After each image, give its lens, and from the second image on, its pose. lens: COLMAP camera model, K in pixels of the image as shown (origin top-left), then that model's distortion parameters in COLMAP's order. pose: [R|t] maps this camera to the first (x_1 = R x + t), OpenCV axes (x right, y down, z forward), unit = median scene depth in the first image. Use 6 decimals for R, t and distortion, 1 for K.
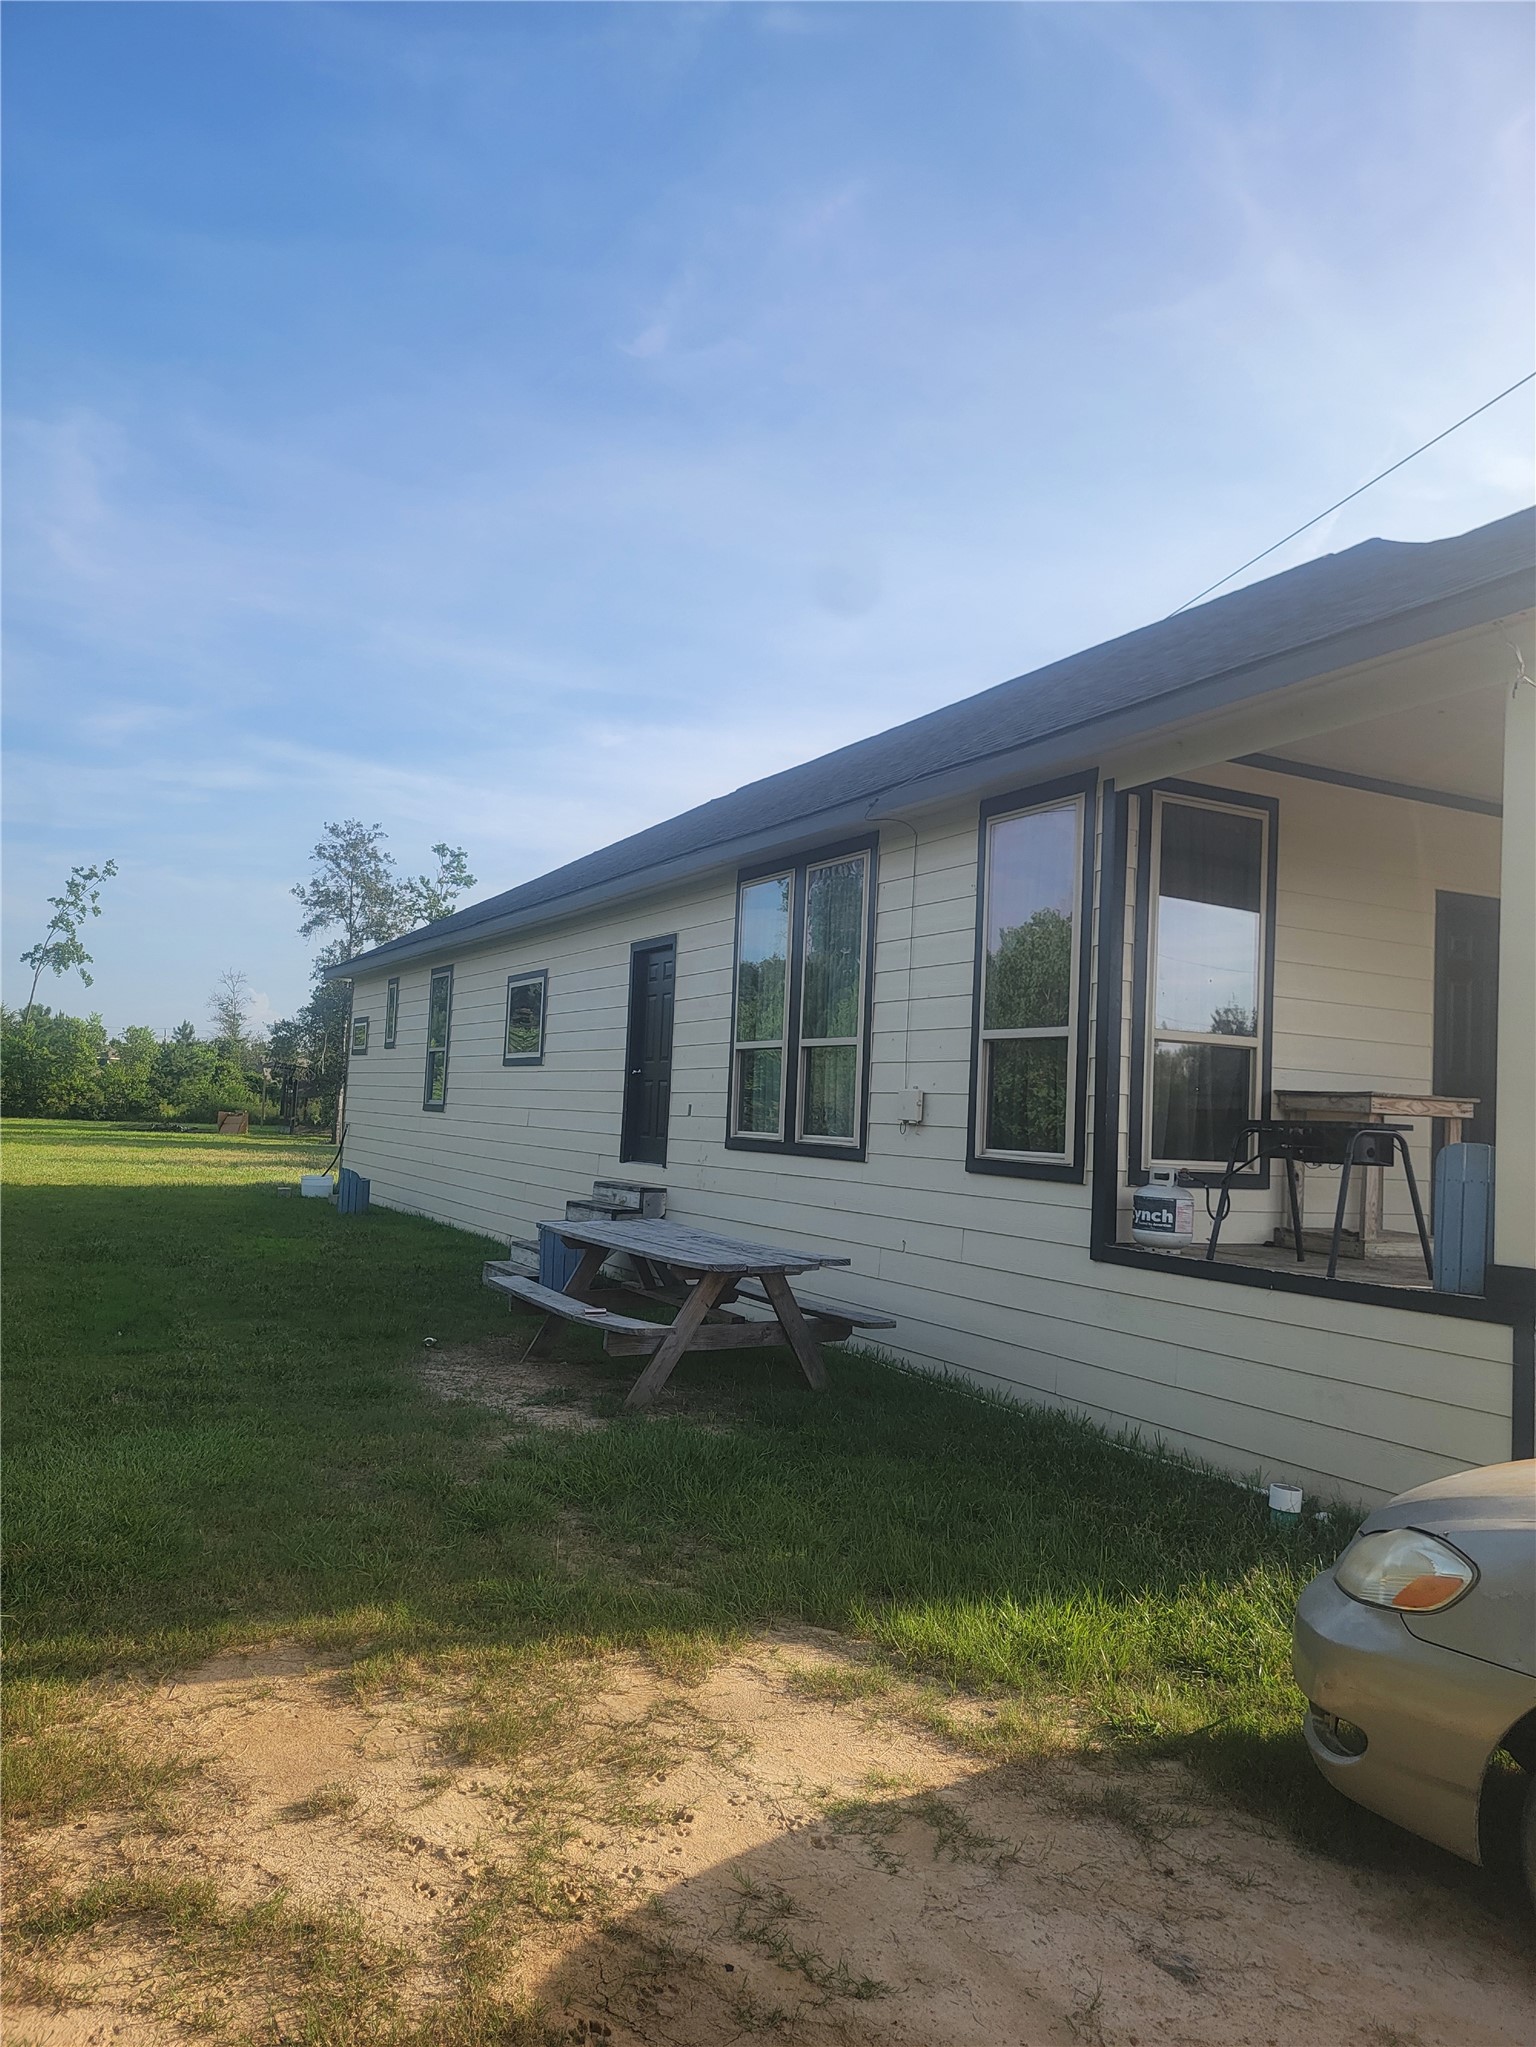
lens RADIAL K [[1442.5, 0, 757.3], [0, 1442.5, 1031.7], [0, 0, 1]] dist [0.070267, -0.039049]
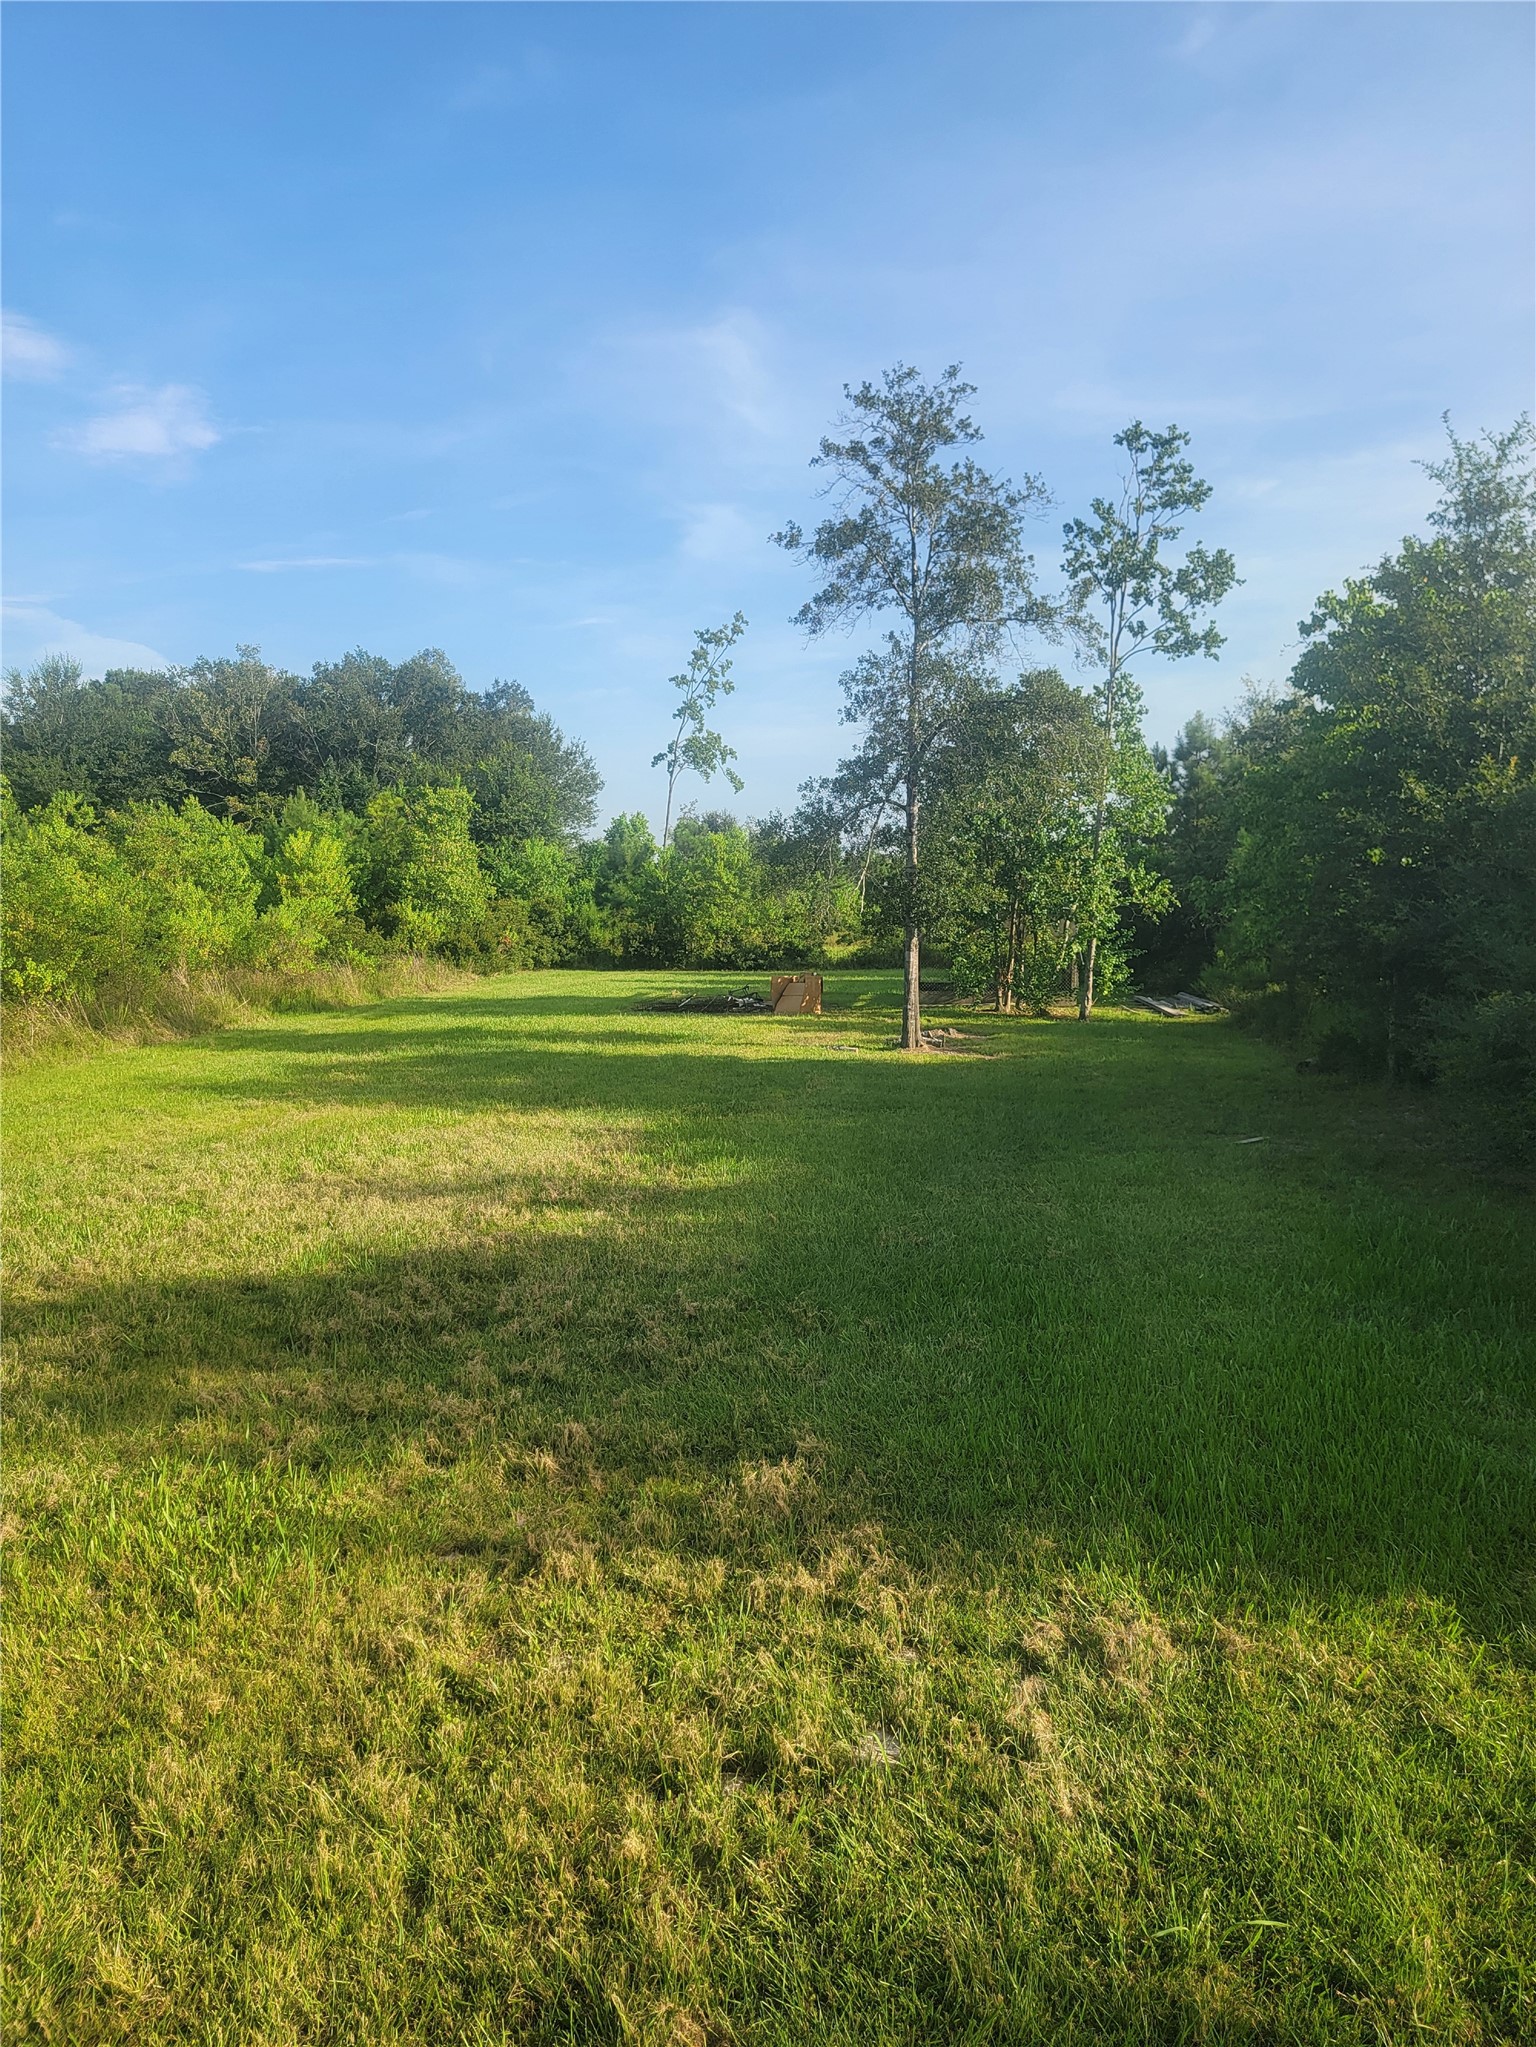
lens RADIAL K [[1442.5, 0, 763.2], [0, 1442.5, 1018.4], [0, 0, 1]] dist [0.070267, -0.039049]
pose [[0.839426, -0.012964, -0.543319, -0.055004], [0.085497, 0.990417, 0.108461, 0.006775], [0.536706, -0.137497, 0.832491, 0.489101]]
